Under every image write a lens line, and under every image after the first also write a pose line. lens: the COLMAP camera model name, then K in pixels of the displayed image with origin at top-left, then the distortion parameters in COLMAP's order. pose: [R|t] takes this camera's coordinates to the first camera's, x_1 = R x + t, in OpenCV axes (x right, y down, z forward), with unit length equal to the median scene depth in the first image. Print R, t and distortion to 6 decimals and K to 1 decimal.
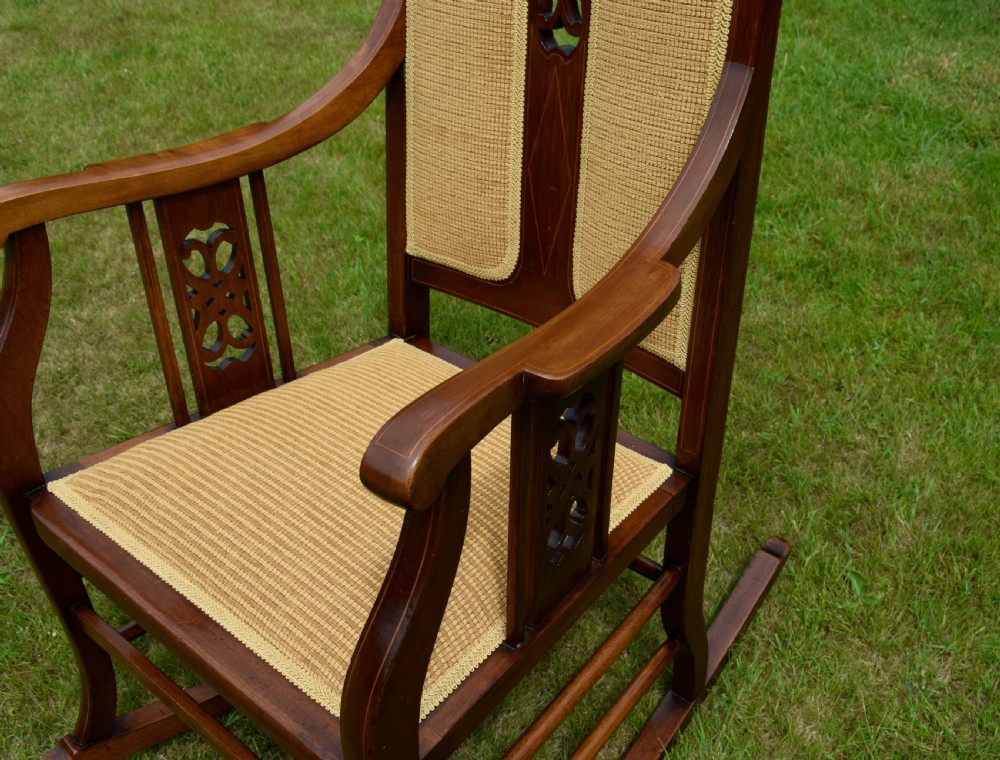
lens RADIAL K [[1083.2, 0, 582.3], [0, 1083.2, 382.7], [0, 0, 1]] dist [-0.026445, 0.000000]
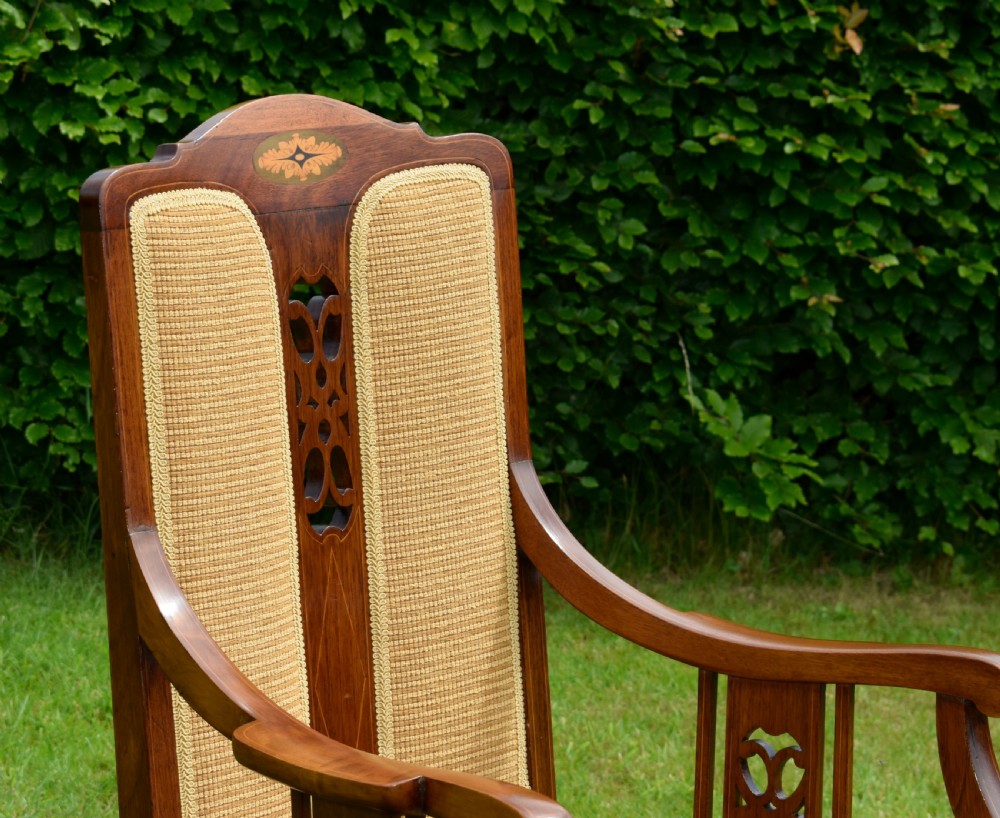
lens RADIAL K [[3242.0, 0, 351.7], [0, 3242.0, 392.6], [0, 0, 1]] dist [-0.027776, 0.000000]
pose [[0.078100, -0.154391, 0.984918, -2.348504], [0.539168, 0.837532, 0.088534, -0.576827], [-0.838569, 0.524122, 0.148654, 0.523702]]
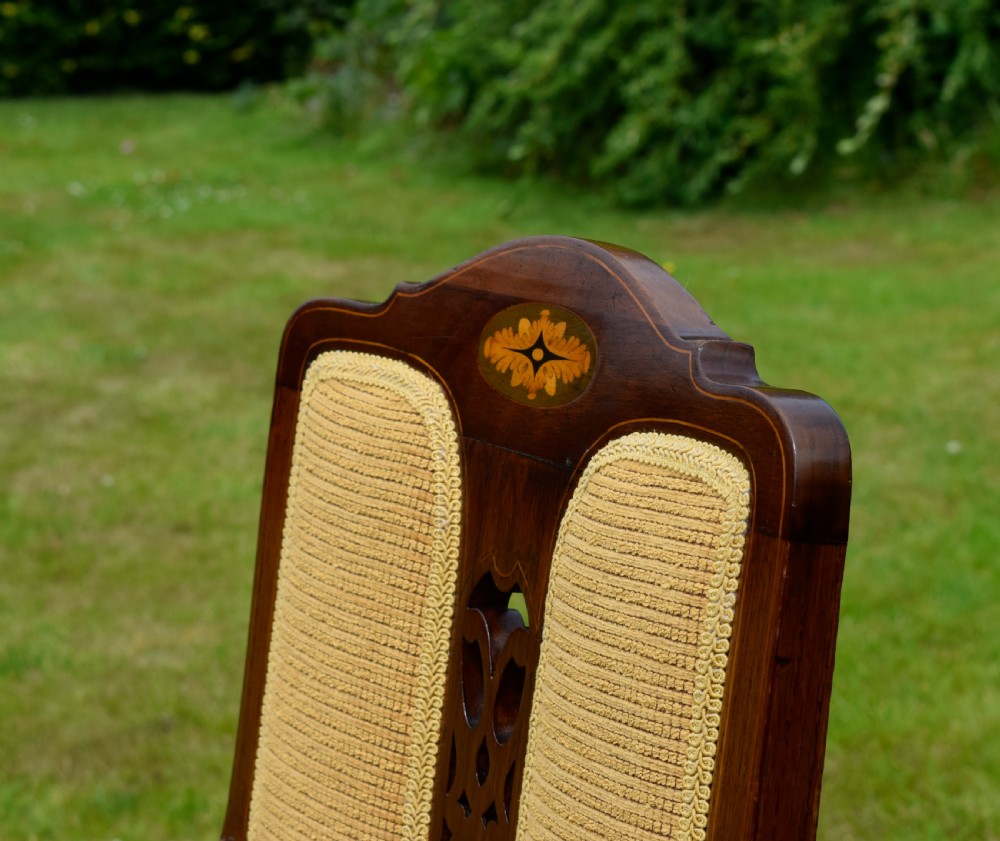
lens RADIAL K [[2864.5, 0, 492.9], [0, 2864.5, 420.9], [0, 0, 1]] dist [-0.032775, 0.000000]
pose [[0.927679, 0.073885, -0.365995, 0.386280], [-0.220246, 0.899811, -0.376604, -0.091576], [0.301501, 0.429977, 0.851009, -0.112632]]
